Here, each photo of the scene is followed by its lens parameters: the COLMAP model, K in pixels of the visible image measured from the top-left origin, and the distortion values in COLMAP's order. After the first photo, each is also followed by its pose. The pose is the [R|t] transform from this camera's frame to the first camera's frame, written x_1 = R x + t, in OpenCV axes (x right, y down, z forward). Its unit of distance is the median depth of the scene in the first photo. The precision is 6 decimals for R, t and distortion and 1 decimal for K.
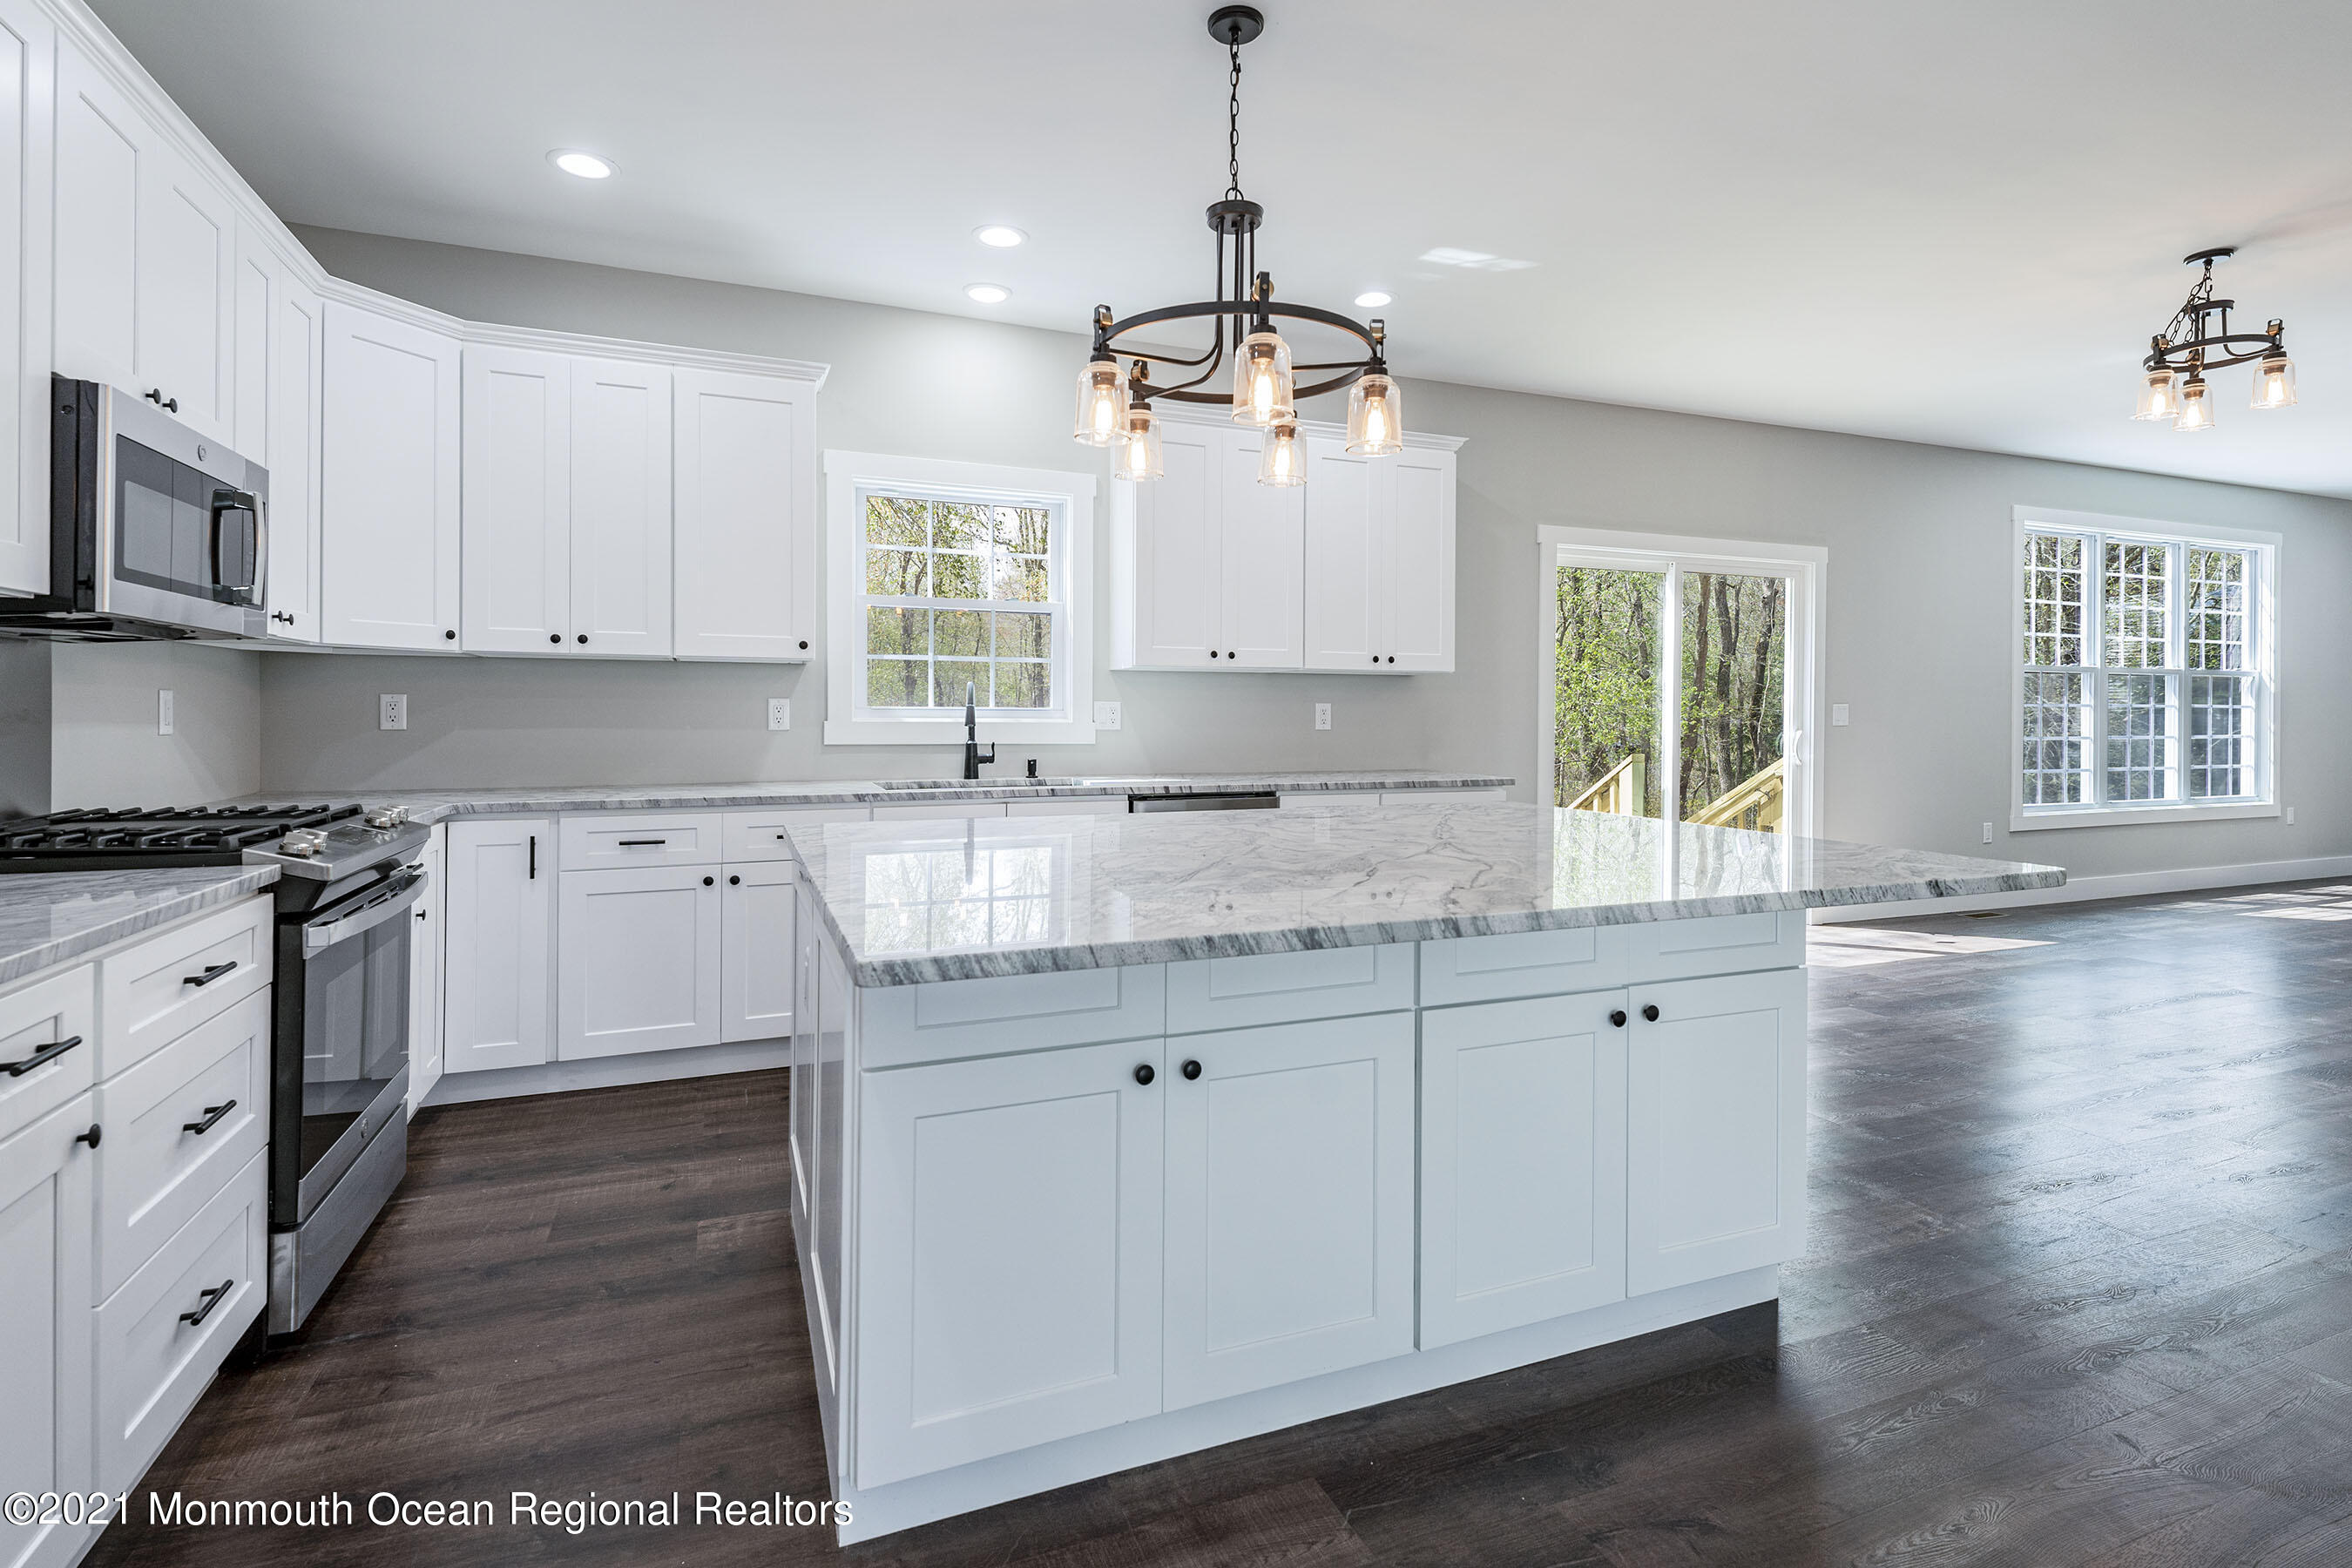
lens RADIAL K [[1086.6, 0, 1148.4], [0, 1086.6, 702.0], [0, 0, 1]] dist [0.000936, -0.002992]
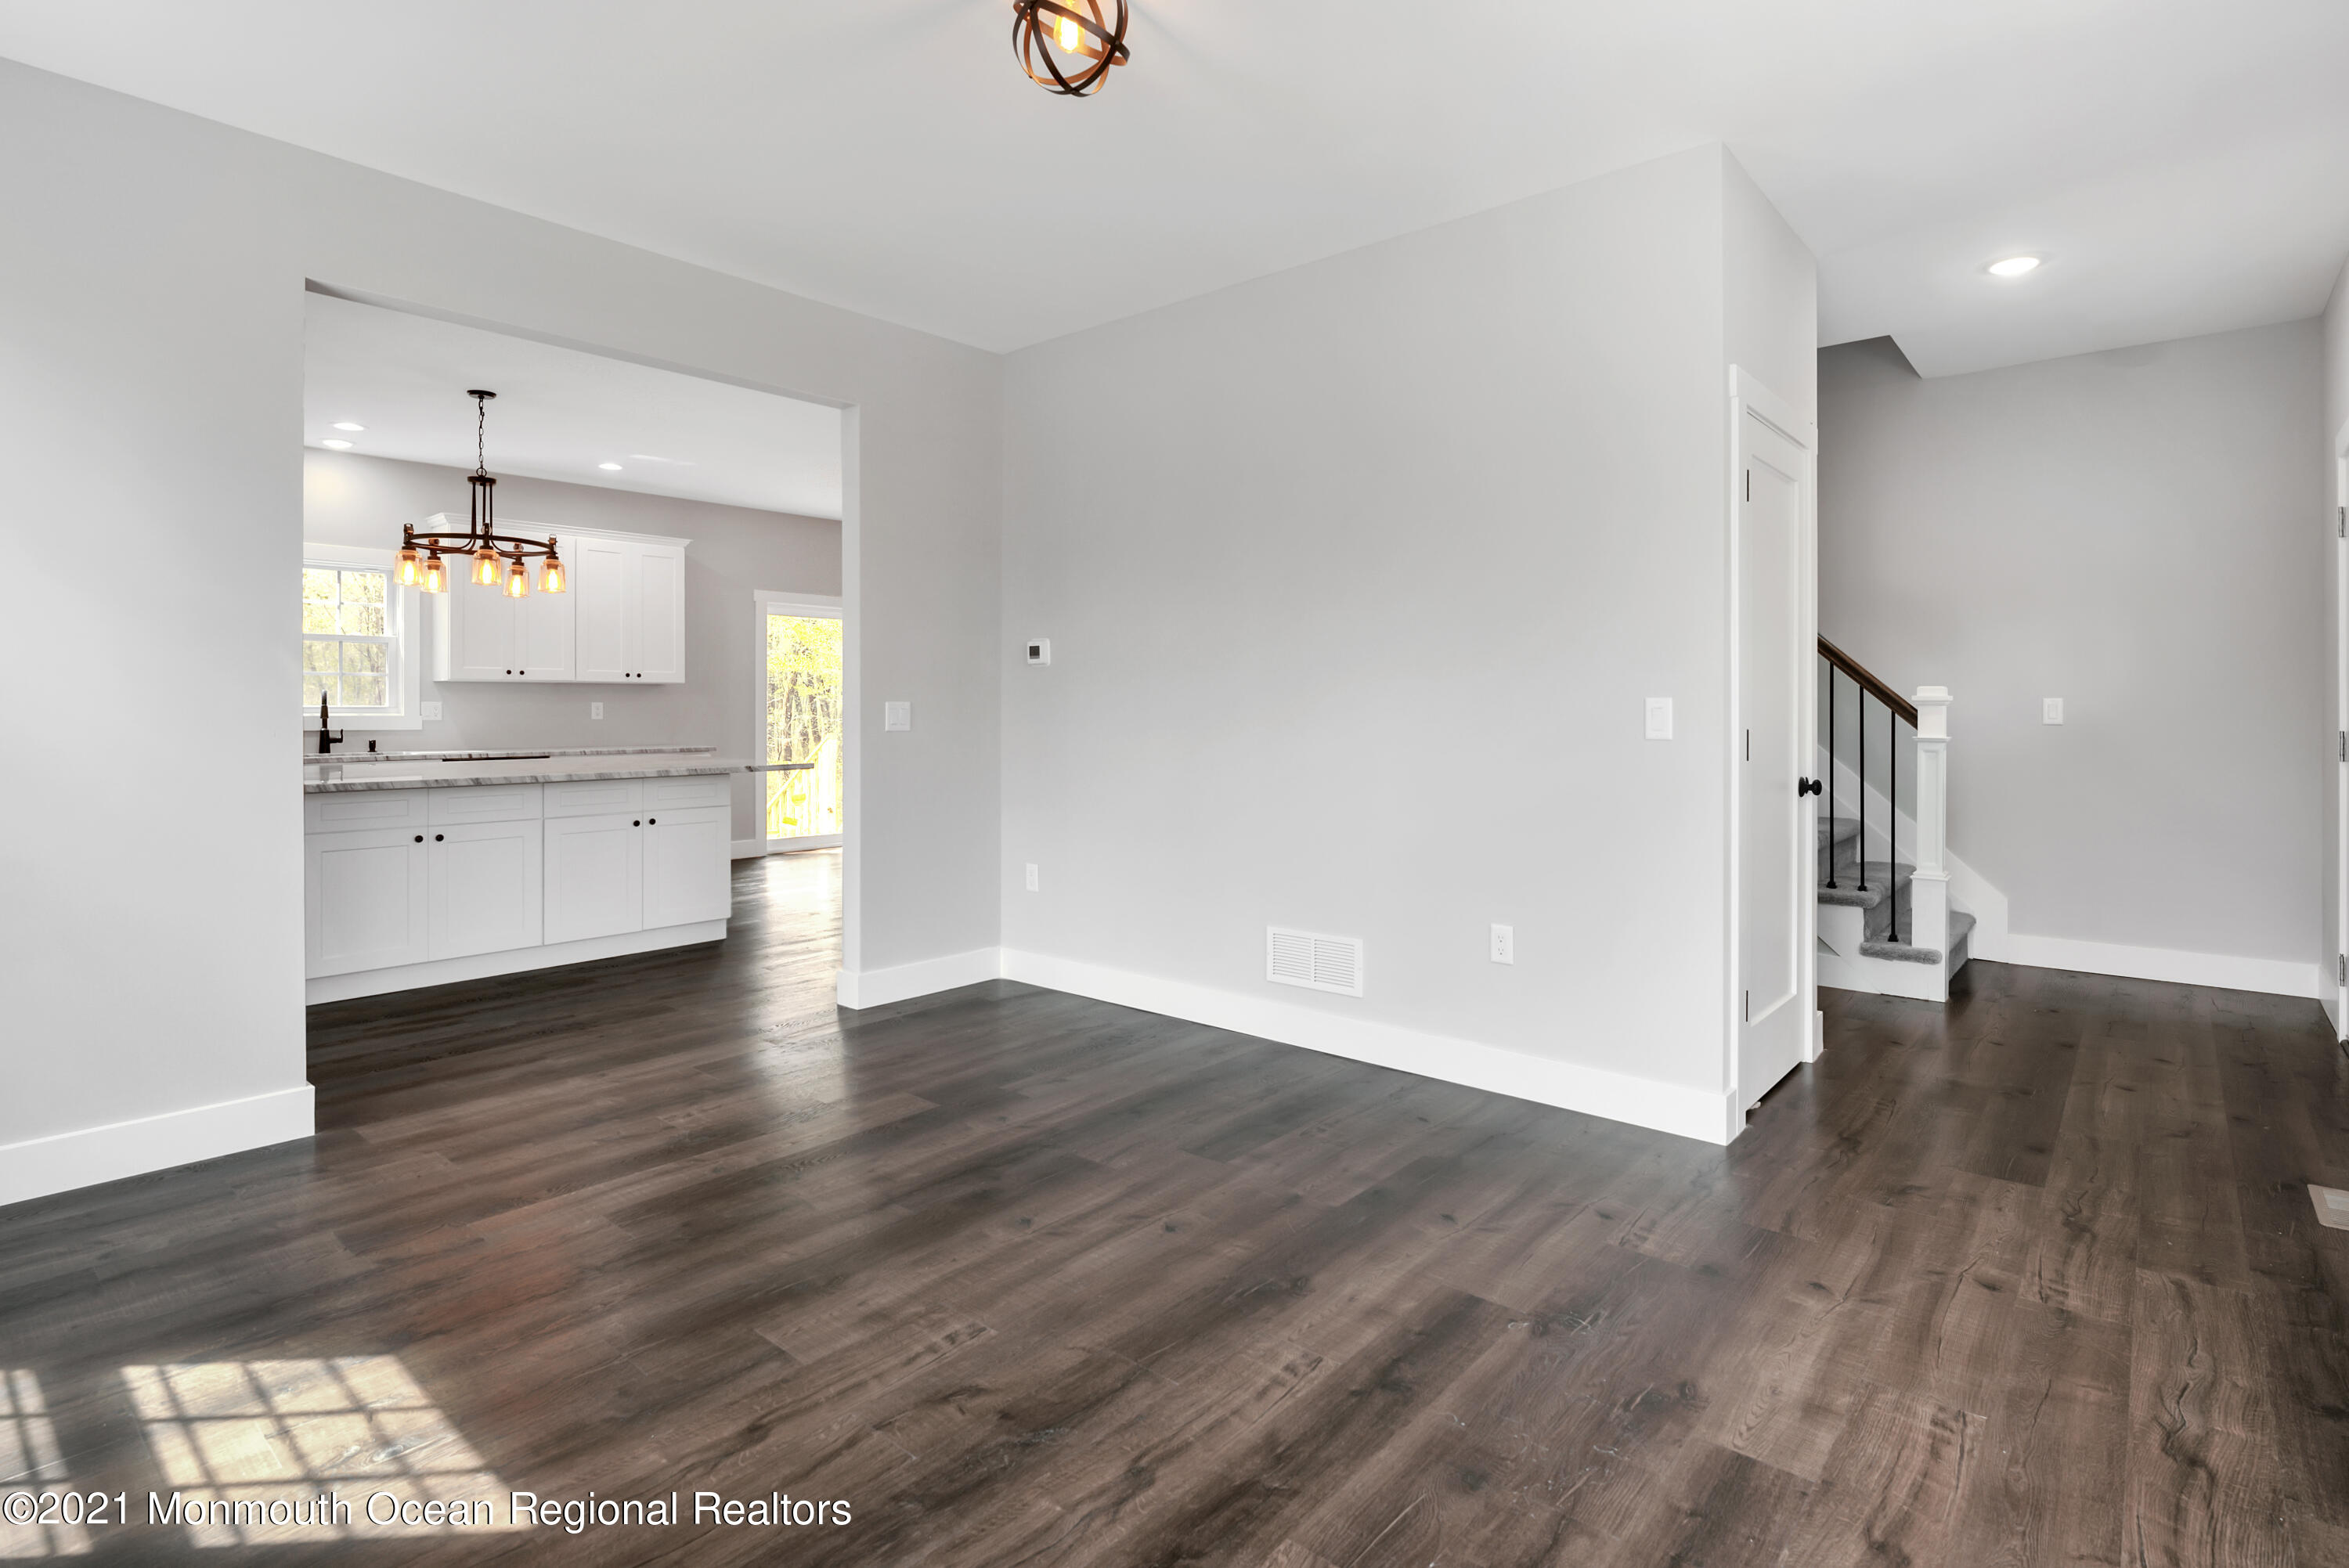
lens RADIAL K [[1187.5, 0, 1154.6], [0, 1187.5, 704.2], [0, 0, 1]] dist [-0.002504, -0.000600]
pose [[0.889440, -0.004131, 0.457034, 0.109409], [0.000178, 0.999962, 0.008692, -0.012000], [-0.457053, -0.007650, 0.889407, -0.989054]]
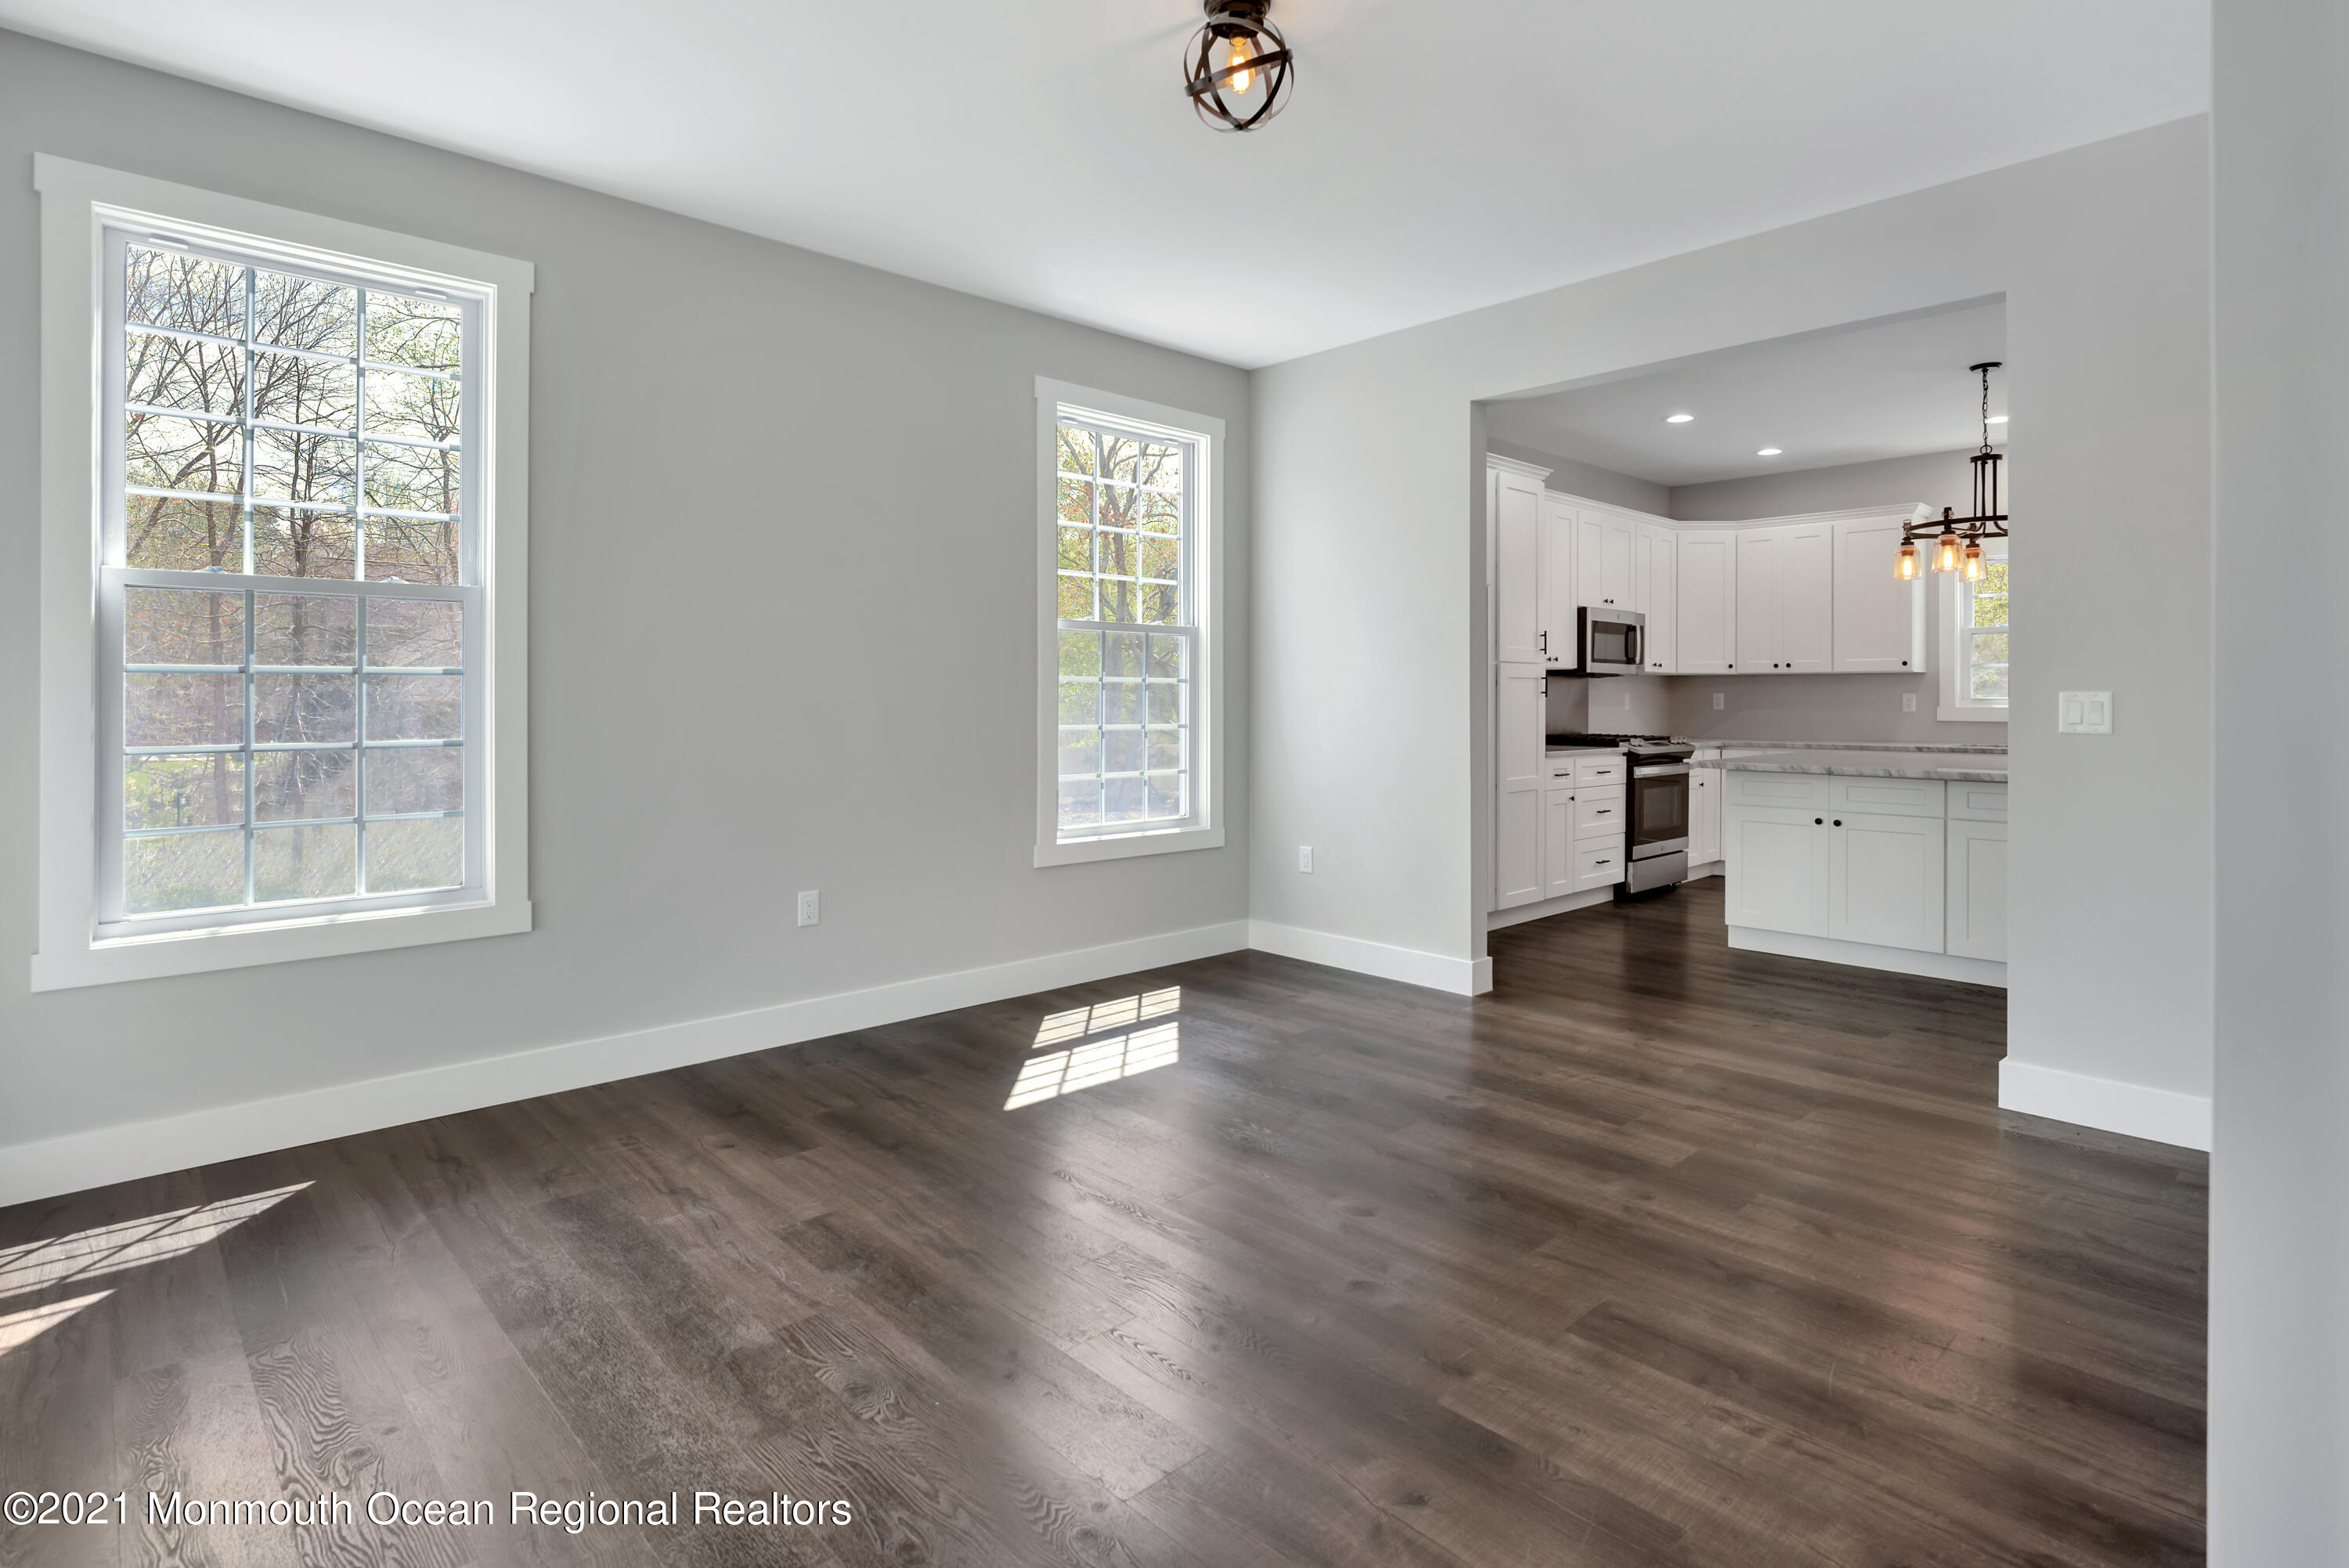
lens RADIAL K [[1187.5, 0, 1178.7], [0, 1187.5, 709.1], [0, 0, 1]] dist [-0.002504, -0.000600]
pose [[0.364663, 0.006610, -0.931116, 0.919466], [0.007244, 0.999924, 0.009935, -0.005248], [0.931111, -0.010368, 0.364588, -0.705262]]
